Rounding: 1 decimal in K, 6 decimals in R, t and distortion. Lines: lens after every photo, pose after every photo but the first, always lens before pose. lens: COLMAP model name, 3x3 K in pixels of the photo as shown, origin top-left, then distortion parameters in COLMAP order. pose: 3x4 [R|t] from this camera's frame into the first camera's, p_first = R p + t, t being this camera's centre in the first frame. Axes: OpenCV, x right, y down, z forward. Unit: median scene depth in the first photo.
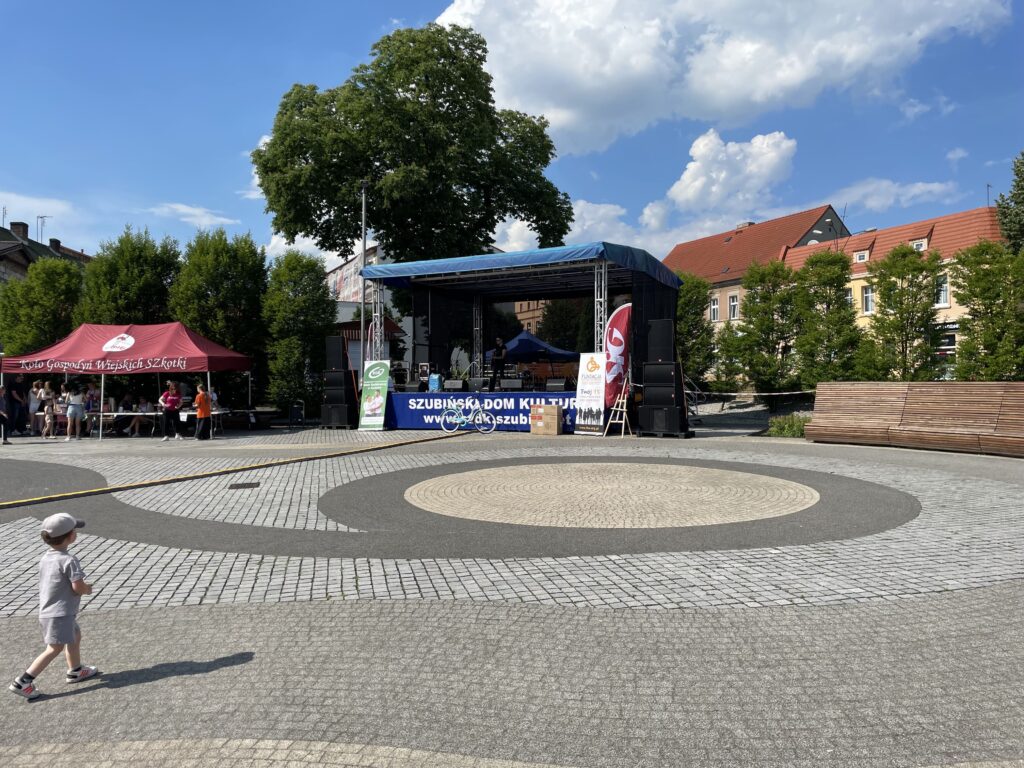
lens RADIAL K [[755.6, 0, 524.5], [0, 755.6, 378.1], [0, 0, 1]] dist [0.055909, -0.071902]
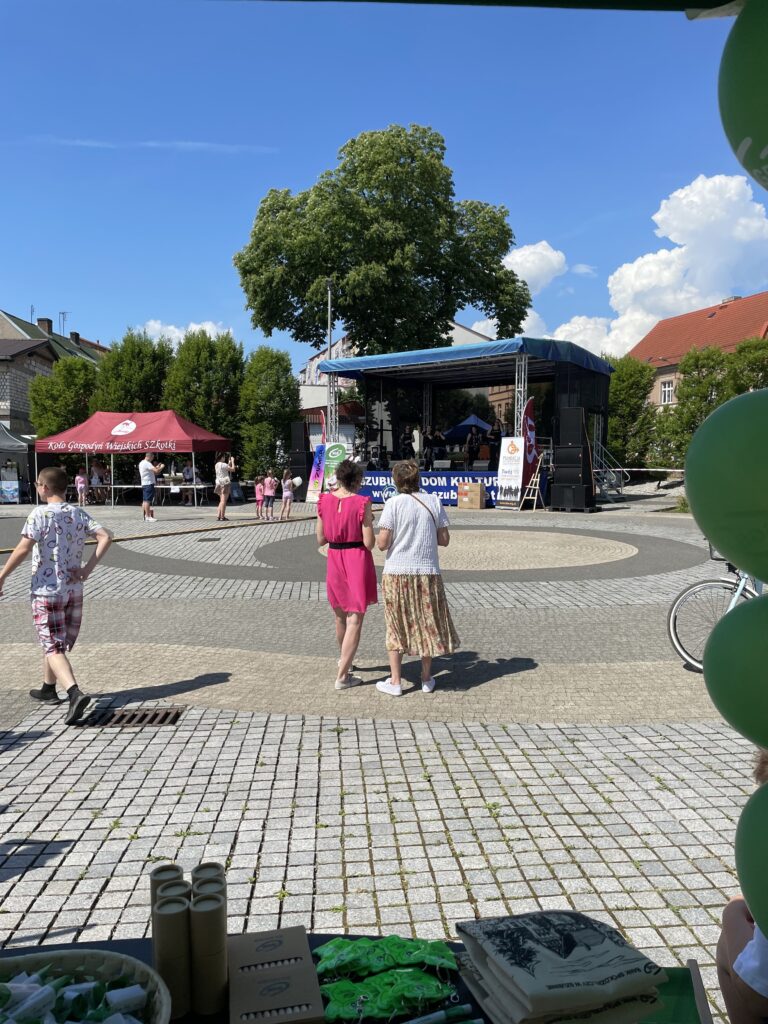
lens RADIAL K [[755.6, 0, 394.4], [0, 755.6, 509.8], [0, 0, 1]] dist [0.055909, -0.071902]
pose [[0.987321, 0.015541, -0.157972, 0.082890], [-0.004604, 0.997581, 0.069362, -0.002057], [0.158668, -0.067756, 0.985004, -0.129126]]
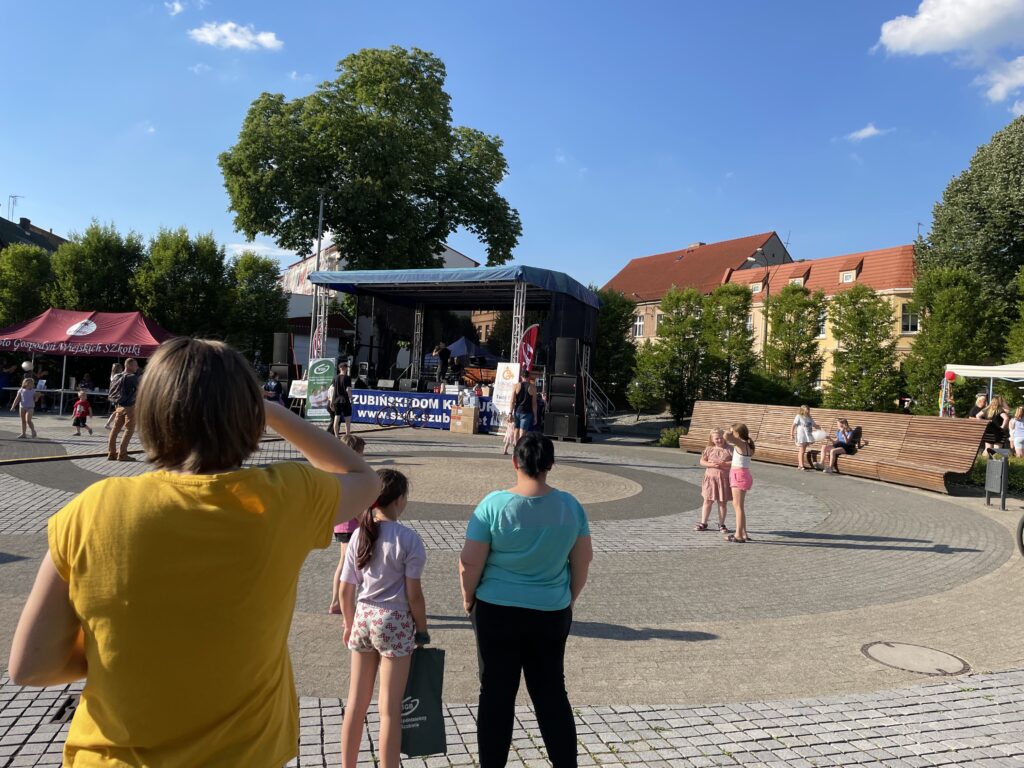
lens RADIAL K [[755.6, 0, 510.7], [0, 755.6, 378.2], [0, 0, 1]] dist [0.055909, -0.071902]
pose [[0.997944, 0.057995, 0.027265, 0.055416], [-0.057987, 0.998317, -0.001077, -0.008467], [-0.027282, -0.000506, 0.999628, -0.110575]]
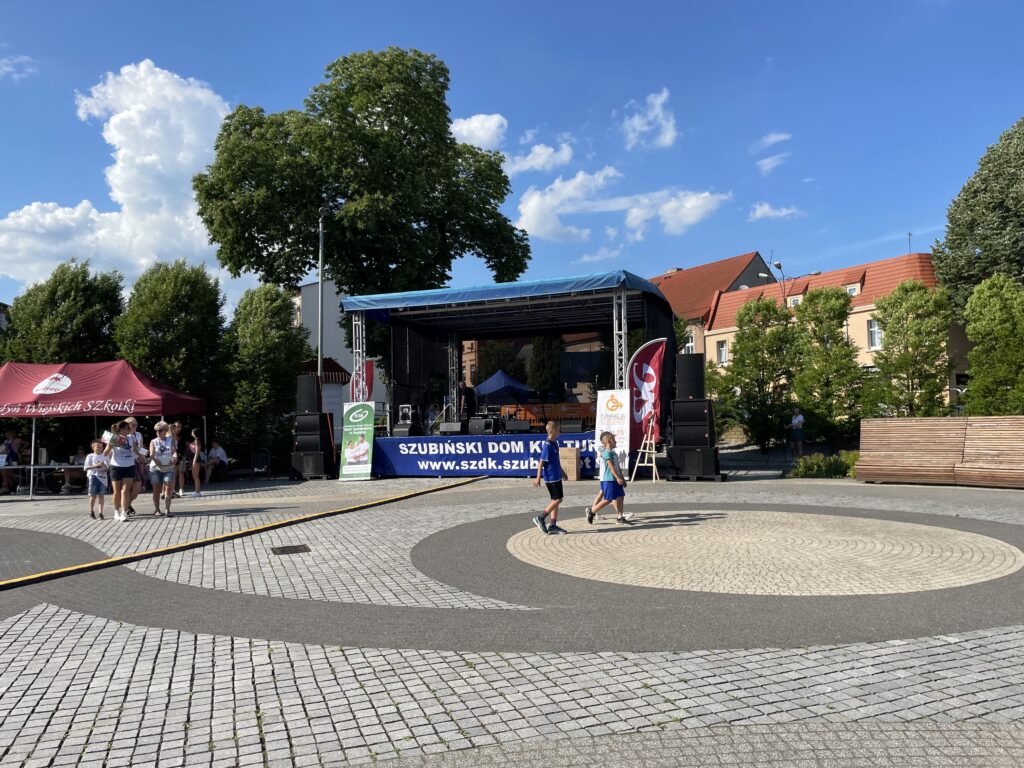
lens RADIAL K [[755.6, 0, 521.9], [0, 755.6, 397.7], [0, 0, 1]] dist [0.055909, -0.071902]
pose [[0.992363, -0.007777, 0.123104, -0.116093], [0.012324, 0.999268, -0.036223, 0.006844], [-0.122732, 0.037463, 0.991733, 0.087606]]
